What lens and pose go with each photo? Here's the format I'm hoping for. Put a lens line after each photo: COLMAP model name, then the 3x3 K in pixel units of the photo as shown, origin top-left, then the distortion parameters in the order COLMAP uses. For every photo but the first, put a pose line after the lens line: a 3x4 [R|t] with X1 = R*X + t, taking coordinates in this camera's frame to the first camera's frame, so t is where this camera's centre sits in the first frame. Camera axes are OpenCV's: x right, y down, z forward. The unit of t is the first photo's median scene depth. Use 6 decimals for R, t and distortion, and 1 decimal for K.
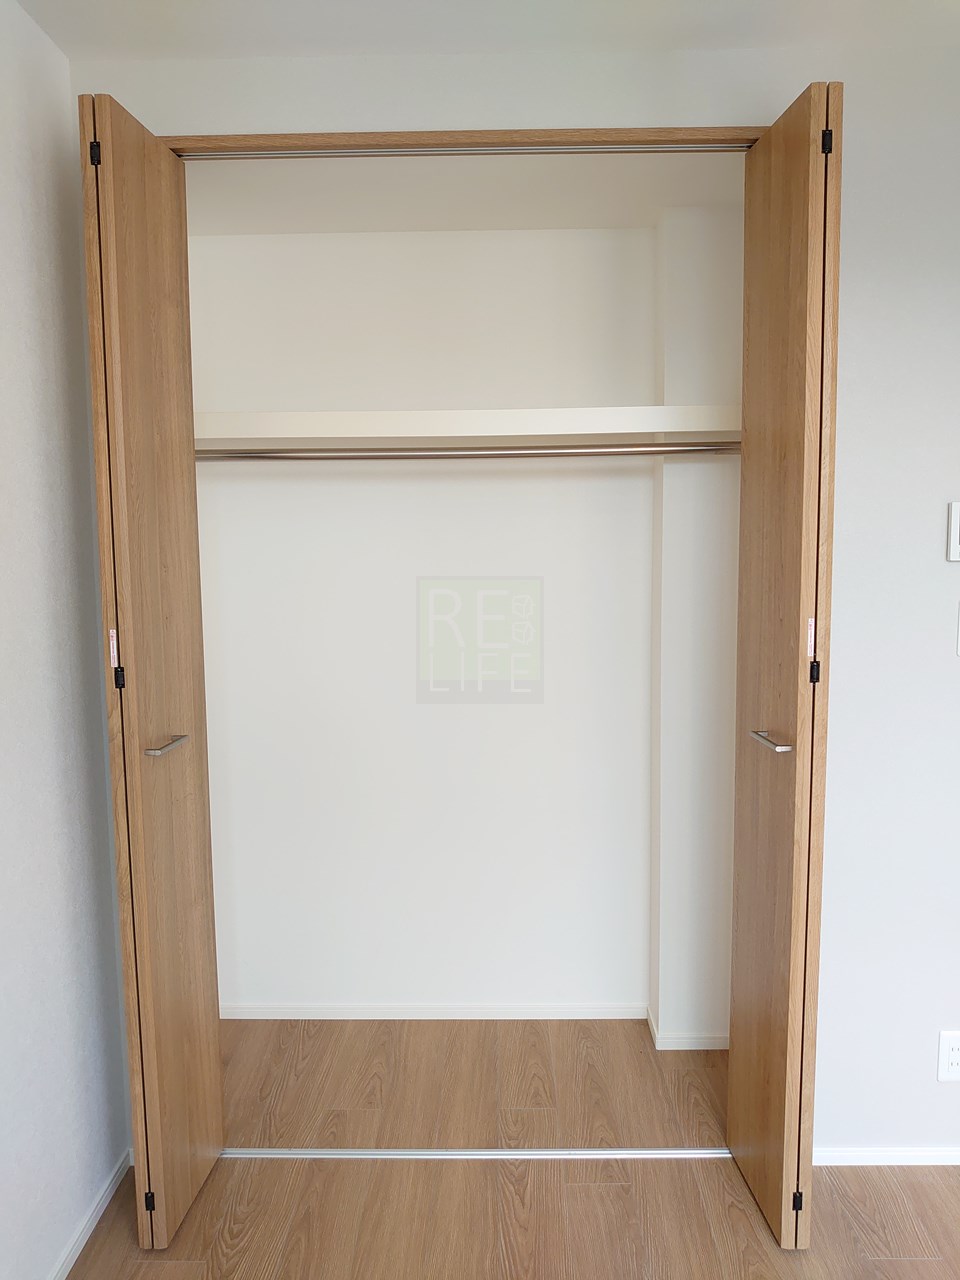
lens RADIAL K [[1001.0, 0, 480.4], [0, 1001.0, 643.0], [0, 0, 1]] dist [-0.040390, 0.034302]
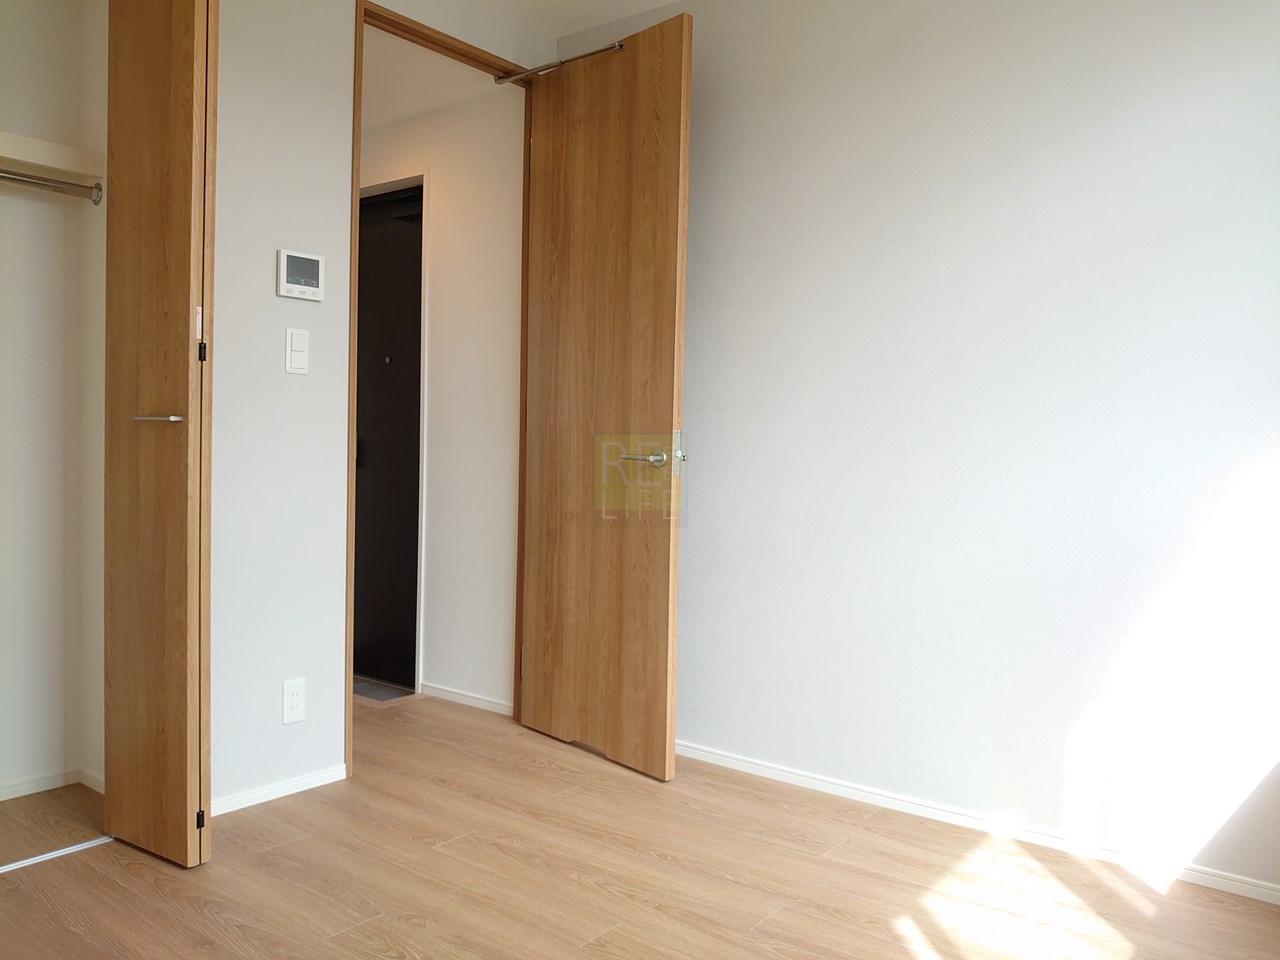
lens RADIAL K [[1001.0, 0, 642.9], [0, 1001.0, 480.8], [0, 0, 1]] dist [-0.040390, 0.034302]
pose [[0.595851, -0.006507, 0.803068, -0.310981], [0.065111, 0.997067, -0.040232, 0.263435], [-0.800451, 0.076261, 0.594527, -0.133775]]
